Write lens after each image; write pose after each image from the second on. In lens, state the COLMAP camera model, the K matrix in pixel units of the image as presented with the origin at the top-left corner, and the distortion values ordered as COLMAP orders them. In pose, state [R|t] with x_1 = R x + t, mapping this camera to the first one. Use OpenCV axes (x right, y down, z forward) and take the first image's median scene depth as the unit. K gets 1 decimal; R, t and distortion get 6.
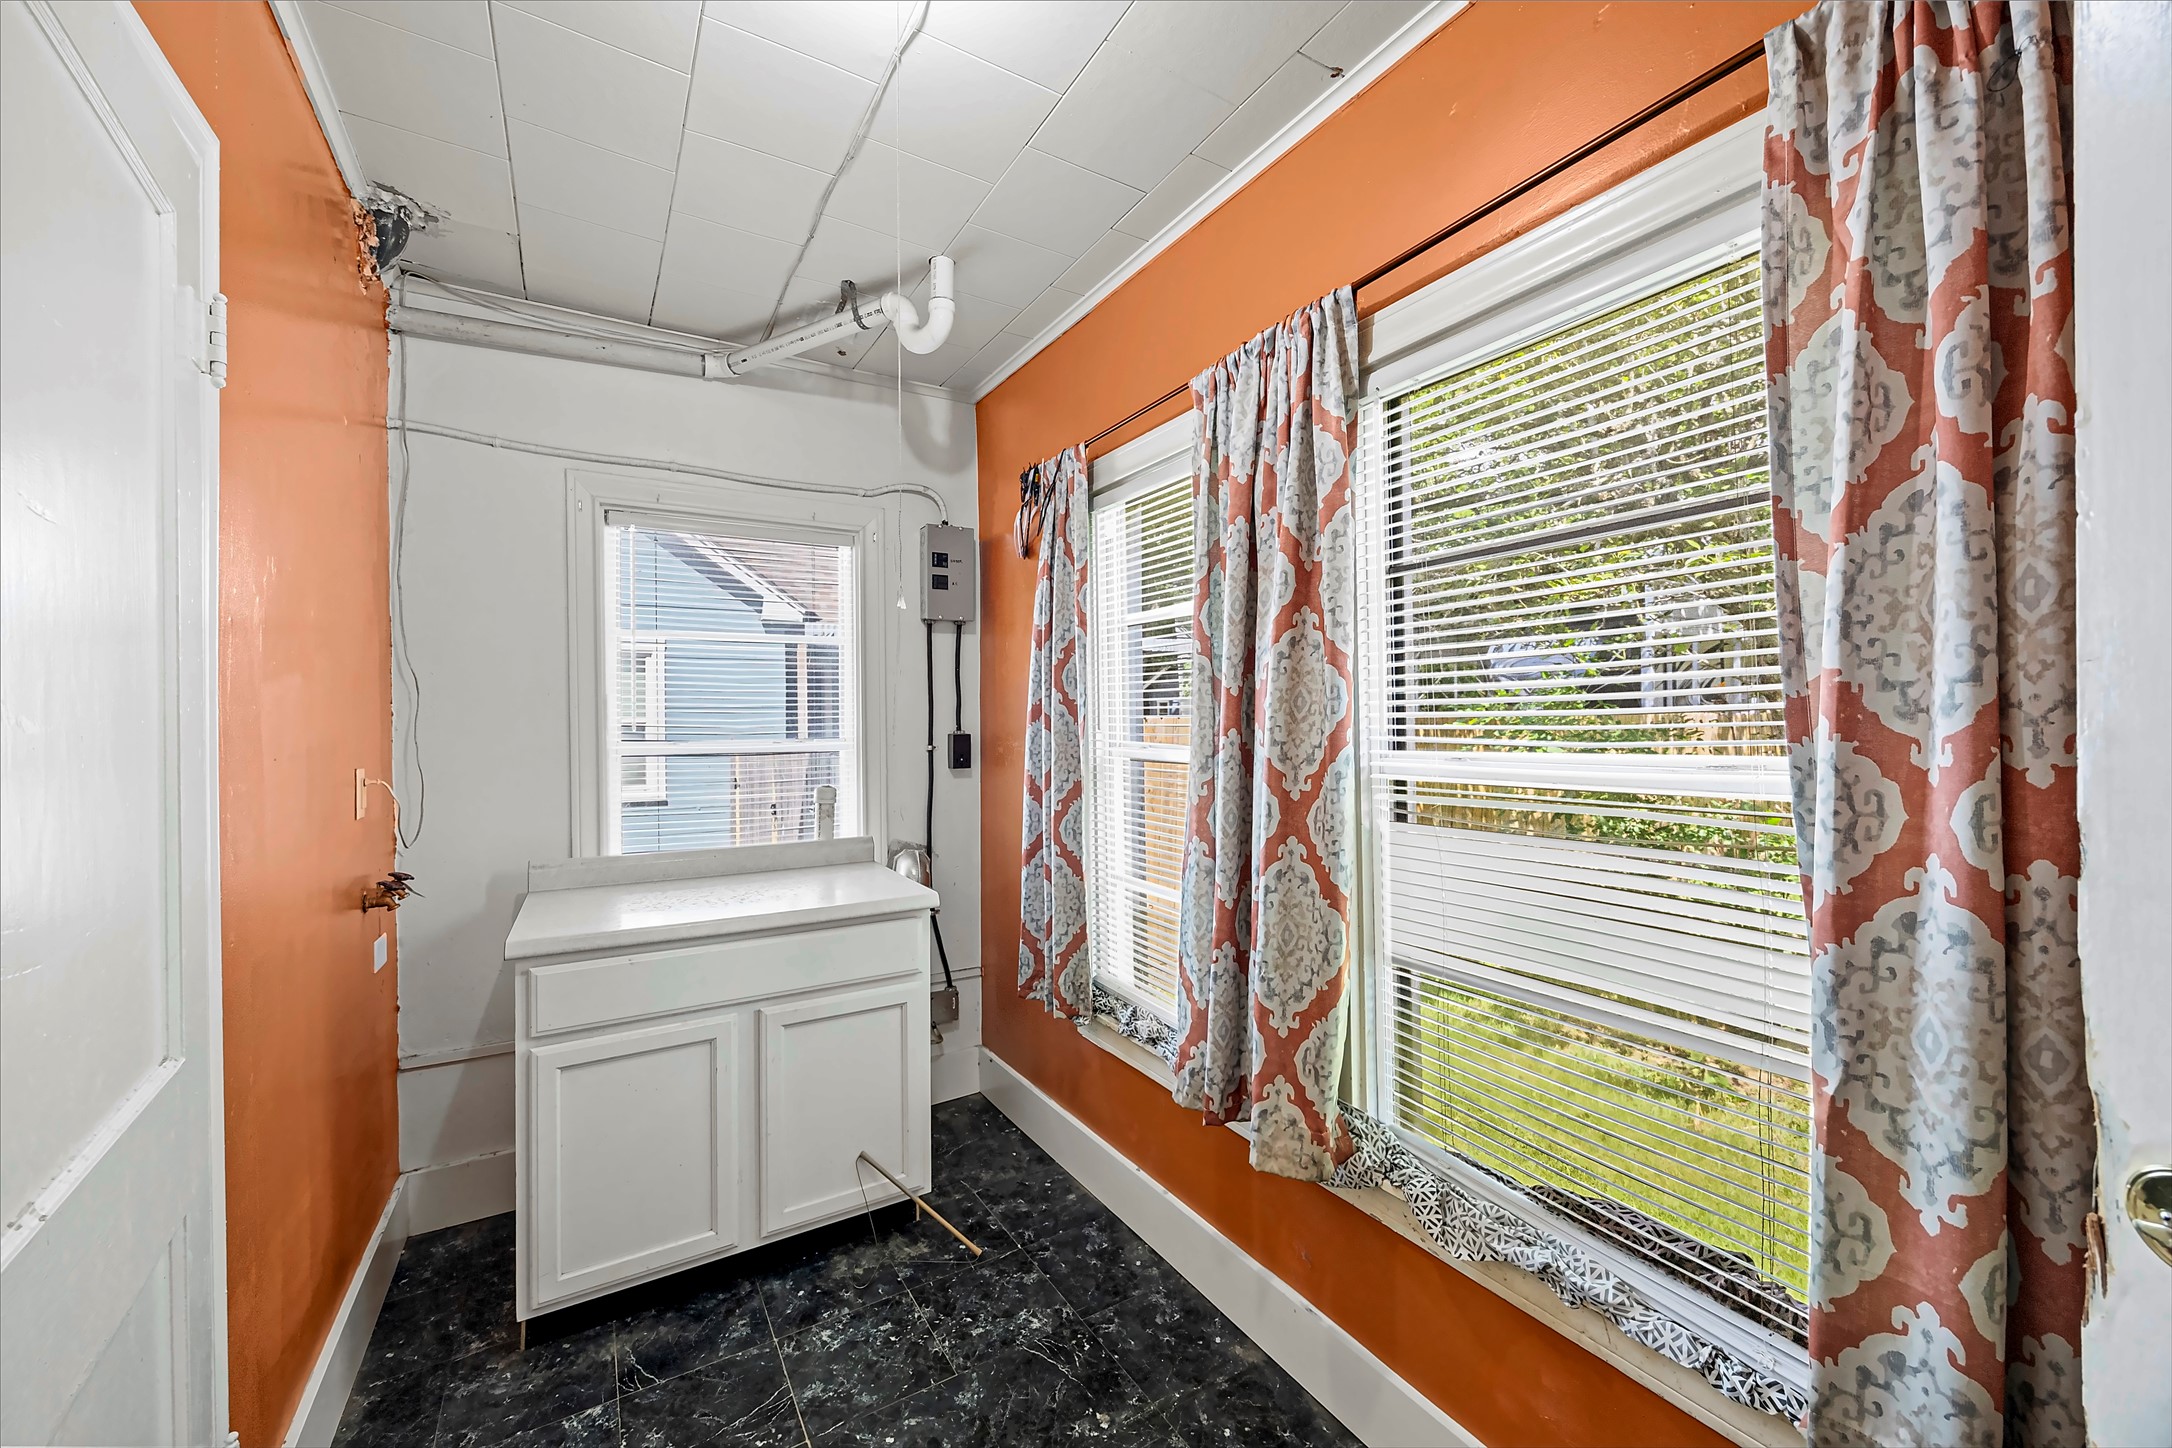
lens RADIAL K [[829.8, 0, 1090.0], [0, 829.8, 725.7], [0, 0, 1]] dist [-0.001909, 0.000088]
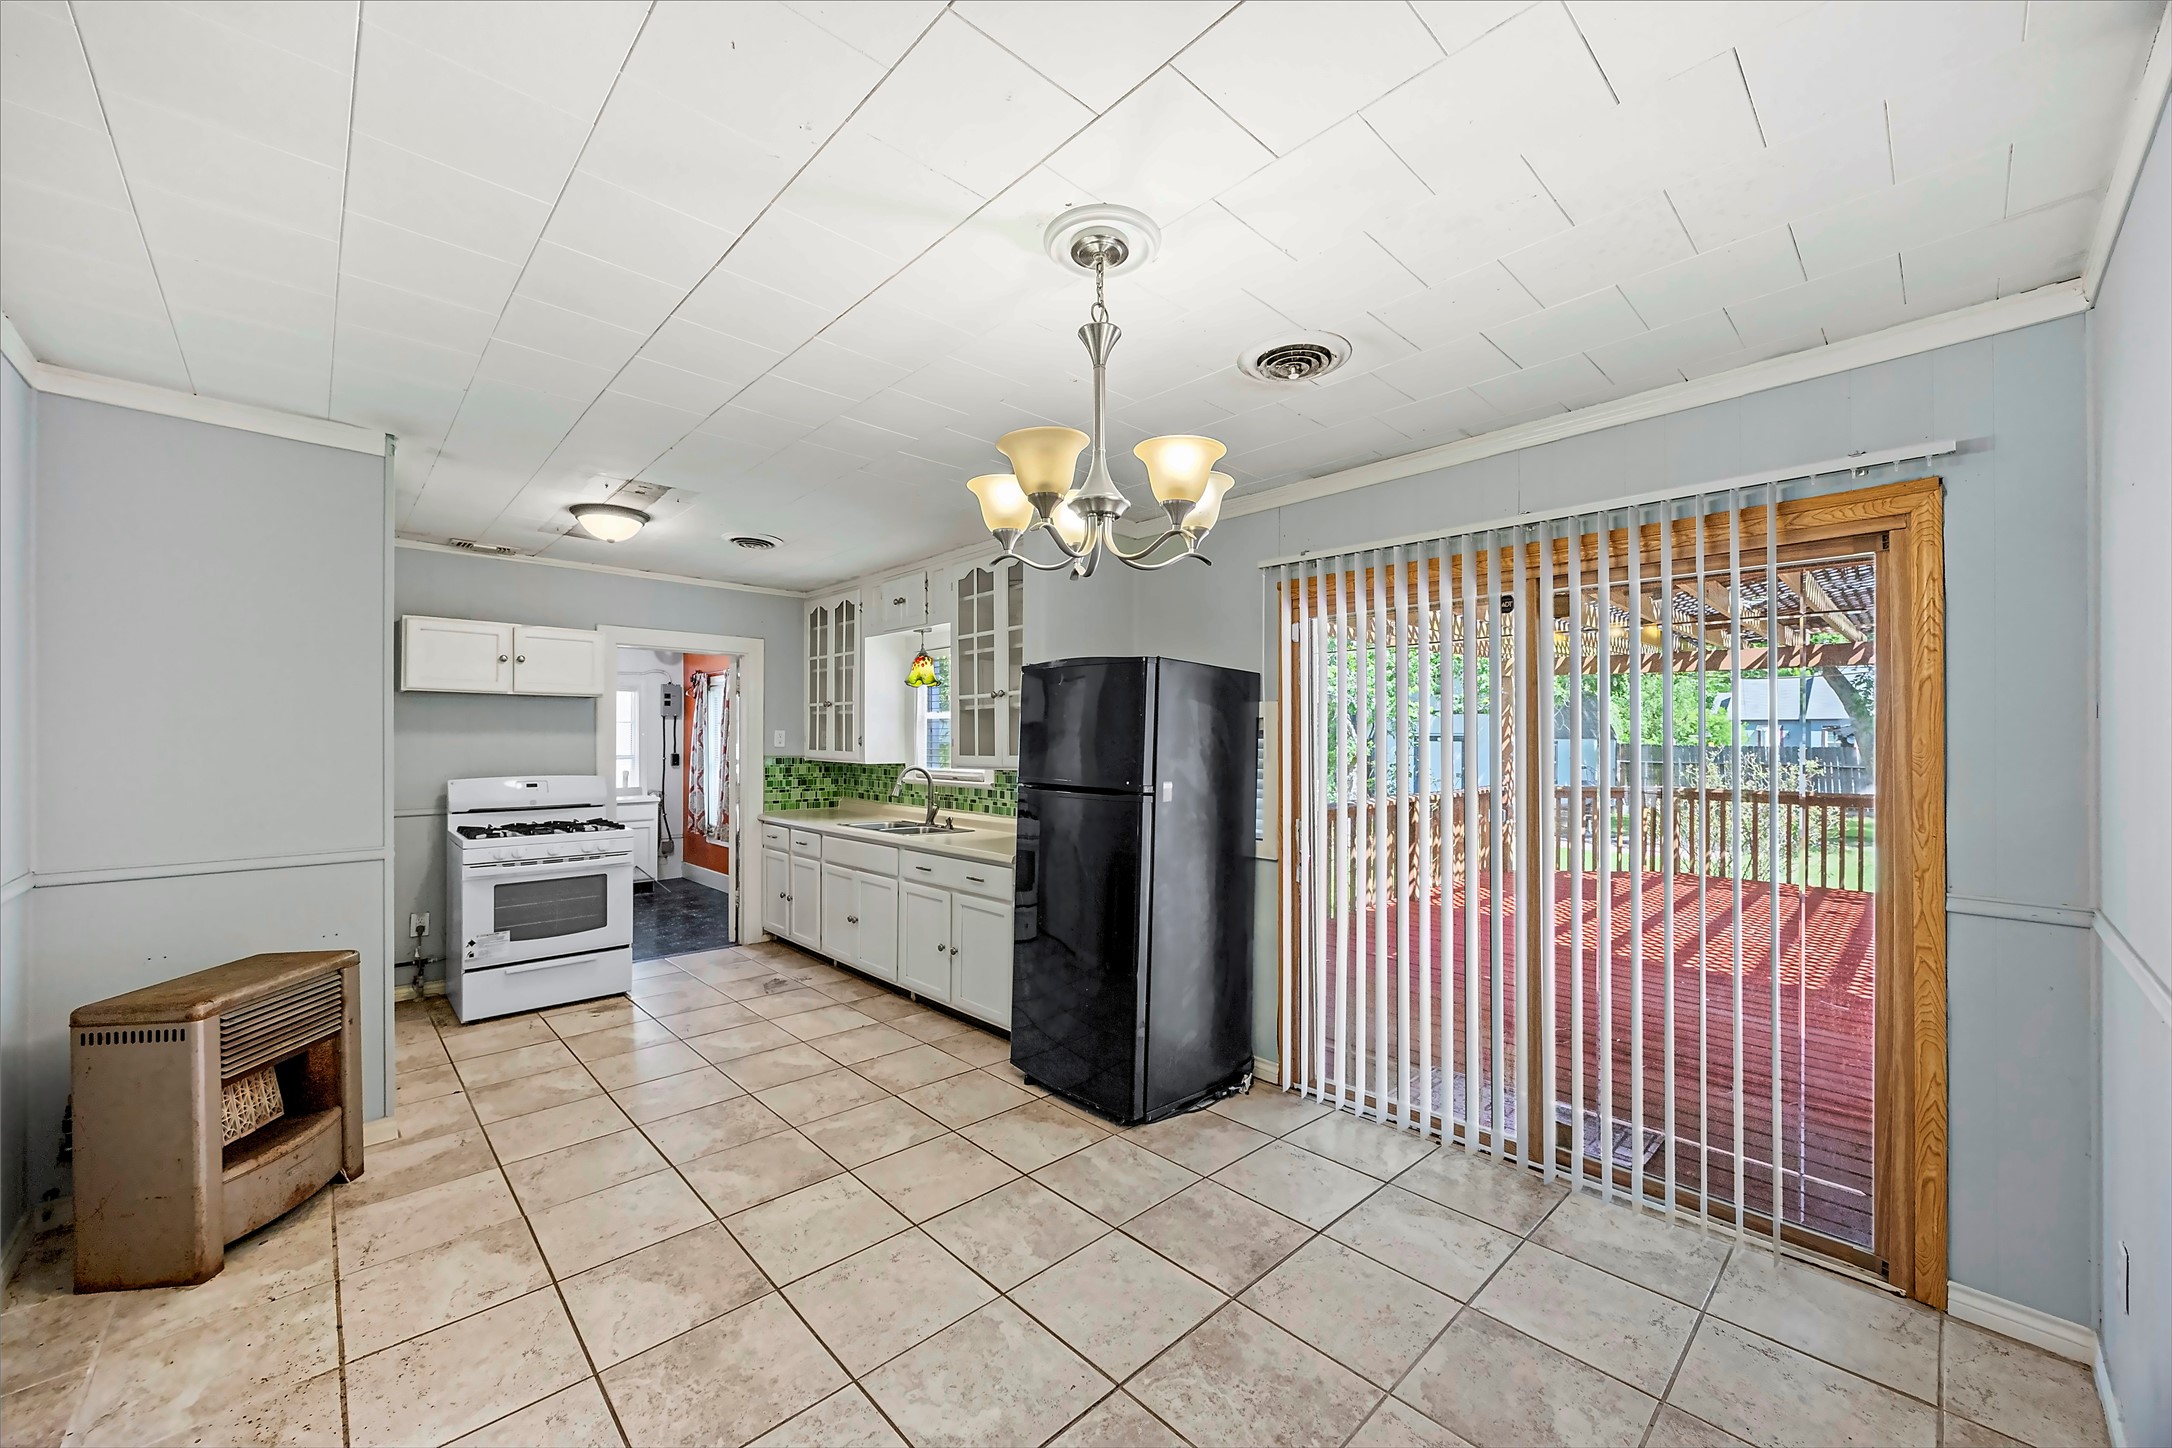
lens RADIAL K [[829.8, 0, 1086.5], [0, 829.8, 736.3], [0, 0, 1]] dist [-0.001909, 0.000088]
pose [[0.977589, 0.010186, 0.210275, 0.791697], [-0.008644, 0.999929, -0.008250, -0.049553], [-0.210344, 0.006248, 0.977607, -2.657053]]
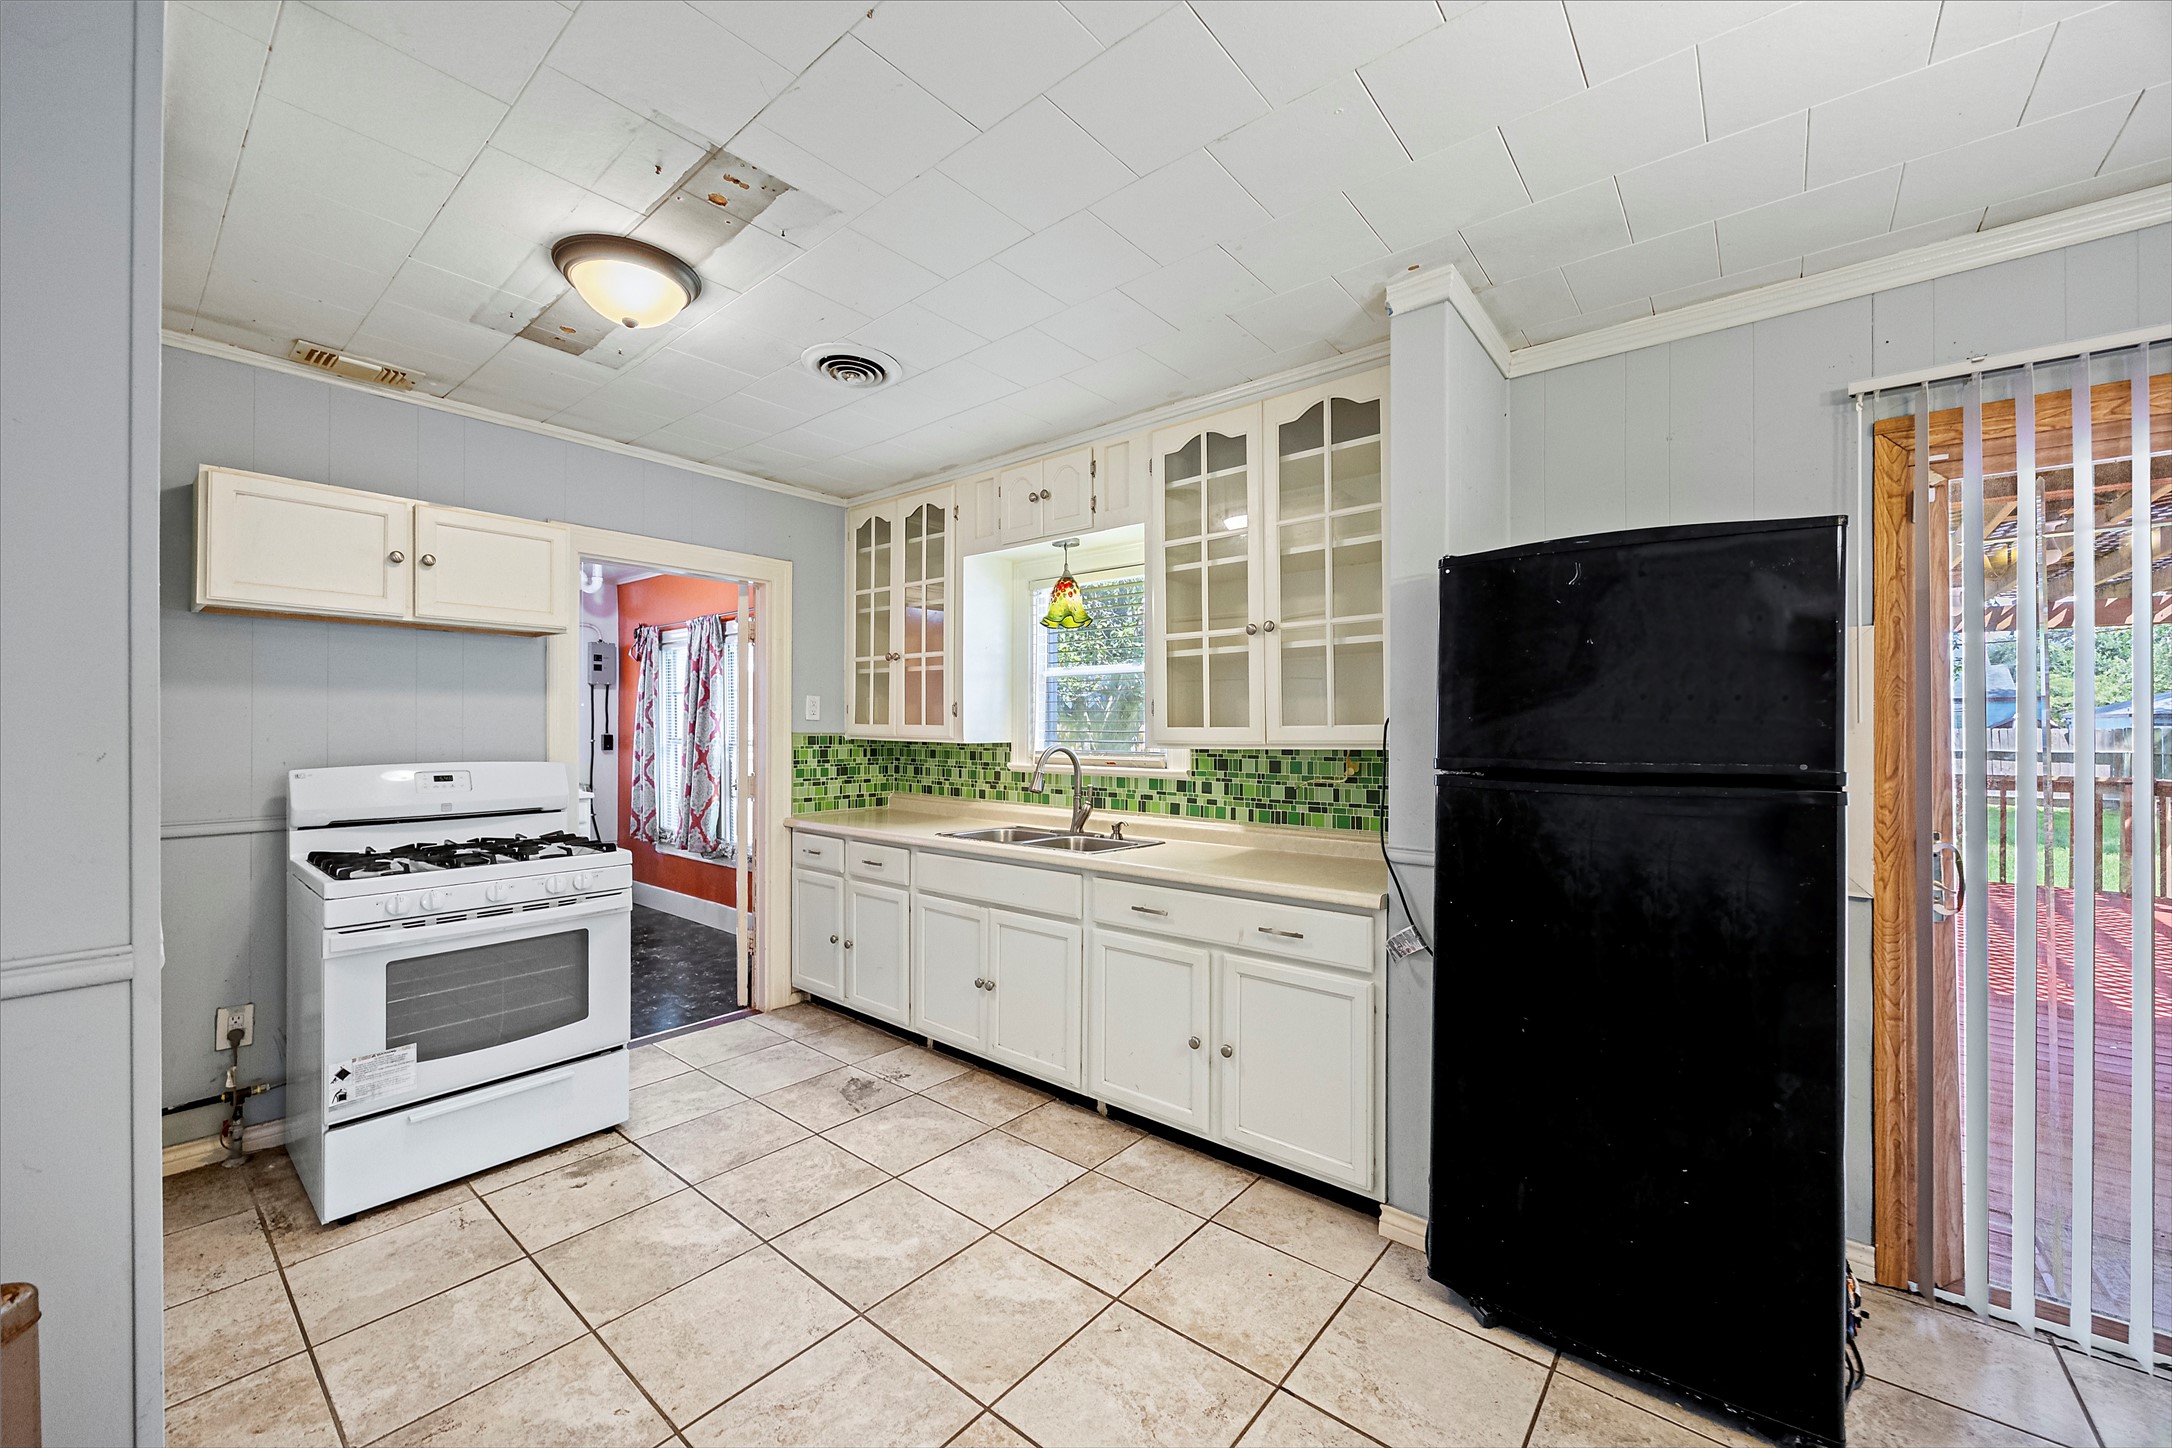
lens RADIAL K [[829.8, 0, 1074.3], [0, 829.8, 725.5], [0, 0, 1]] dist [-0.001909, 0.000088]
pose [[0.946392, 0.010075, 0.322864, 0.378145], [-0.008203, 0.999941, -0.007157, -0.011279], [-0.322917, 0.004125, 0.946418, -1.838741]]
